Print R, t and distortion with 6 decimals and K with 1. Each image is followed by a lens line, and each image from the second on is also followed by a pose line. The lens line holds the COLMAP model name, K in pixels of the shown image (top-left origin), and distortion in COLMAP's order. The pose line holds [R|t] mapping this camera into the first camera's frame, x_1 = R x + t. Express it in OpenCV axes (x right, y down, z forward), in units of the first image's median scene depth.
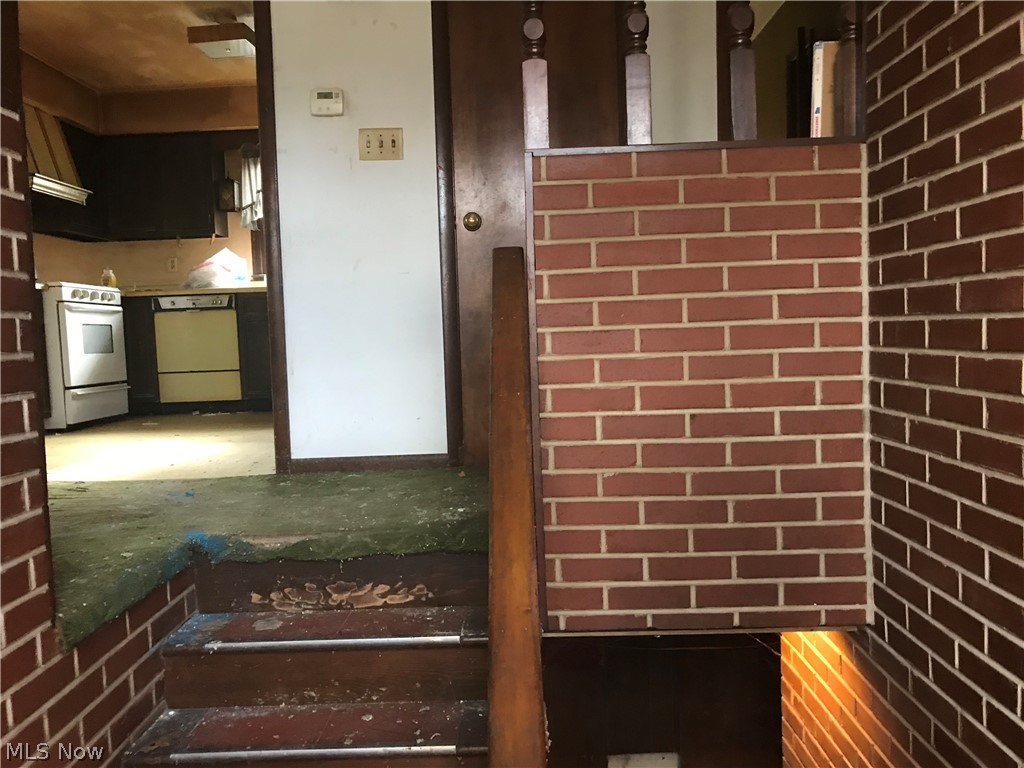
lens RADIAL K [[854.4, 0, 487.5], [0, 854.4, 382.0], [0, 0, 1]] dist [0.019132, 0.012316]
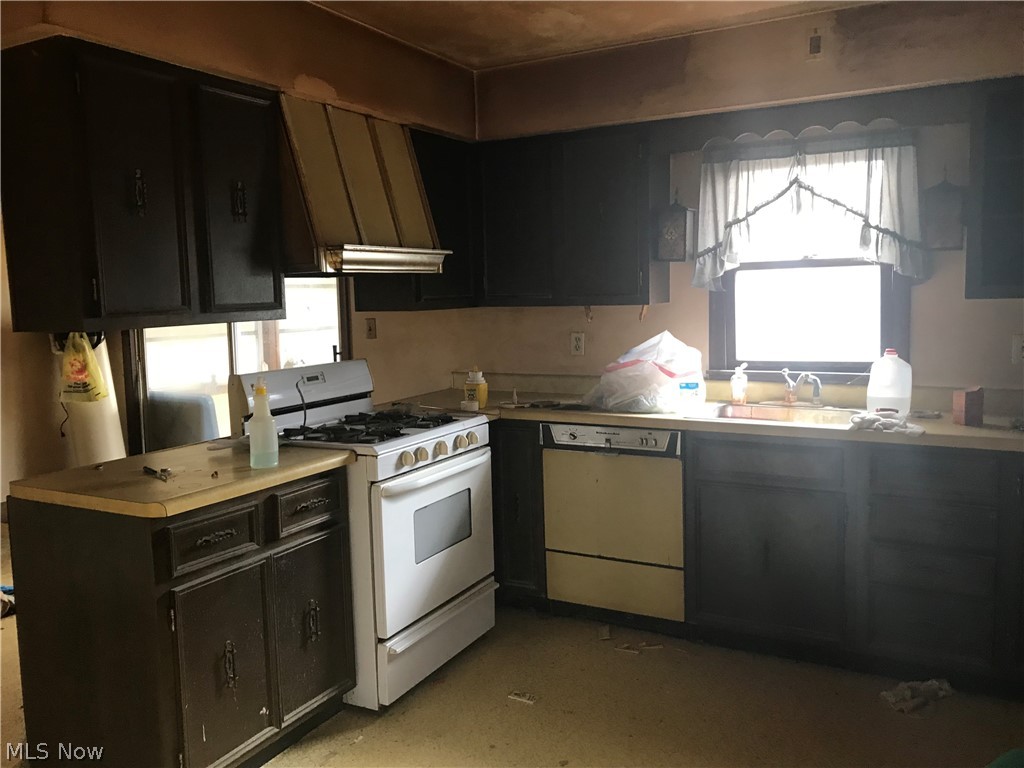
lens RADIAL K [[854.4, 0, 487.5], [0, 854.4, 382.0], [0, 0, 1]] dist [0.019132, 0.012316]
pose [[0.893464, 0.058082, -0.445364, -0.166092], [-0.031727, 0.997288, 0.066412, -0.163660], [0.448013, -0.045207, 0.892883, 0.466279]]
